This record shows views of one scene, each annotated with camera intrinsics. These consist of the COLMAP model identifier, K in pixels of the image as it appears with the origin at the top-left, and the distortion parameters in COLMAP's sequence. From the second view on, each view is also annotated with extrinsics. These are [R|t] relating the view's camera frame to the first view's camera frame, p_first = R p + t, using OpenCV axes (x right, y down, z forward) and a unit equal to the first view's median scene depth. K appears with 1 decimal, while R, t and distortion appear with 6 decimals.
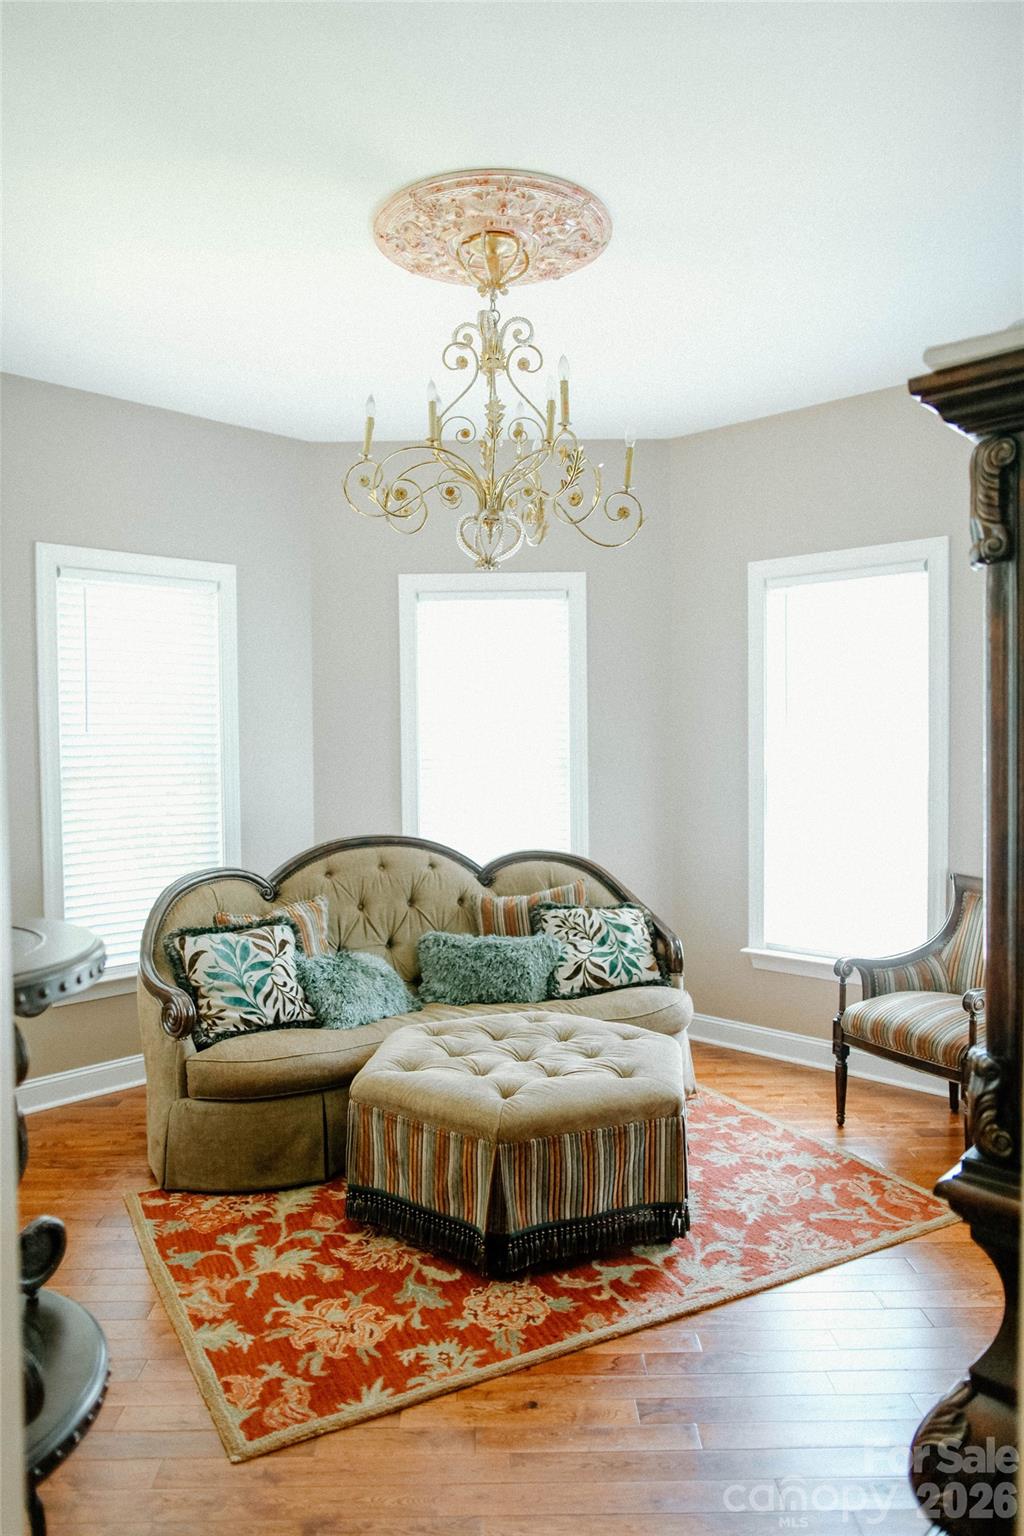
lens RADIAL K [[1056.2, 0, 498.1], [0, 1056.2, 774.7], [0, 0, 1]] dist [-0.064177, 0.066830]
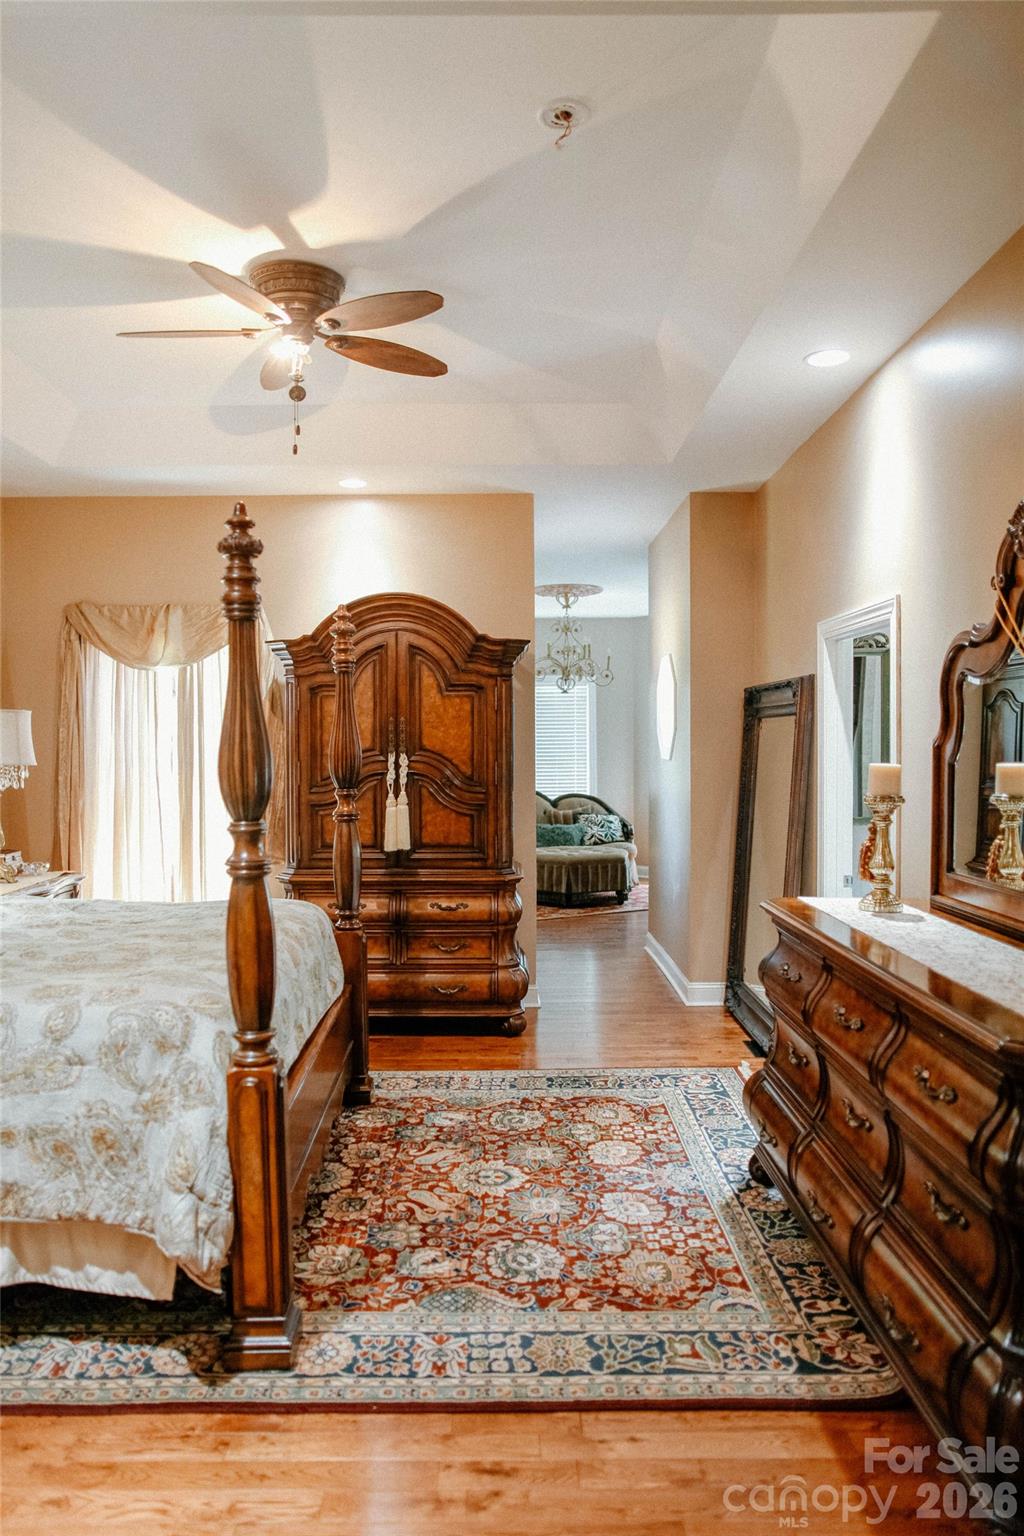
lens RADIAL K [[1056.2, 0, 498.1], [0, 1056.2, 774.7], [0, 0, 1]] dist [-0.064177, 0.066830]
pose [[0.999933, -0.001065, -0.011553, -0.122228], [0.000899, 0.999896, -0.014372, 0.070354], [0.011567, 0.014361, 0.999830, -1.549696]]
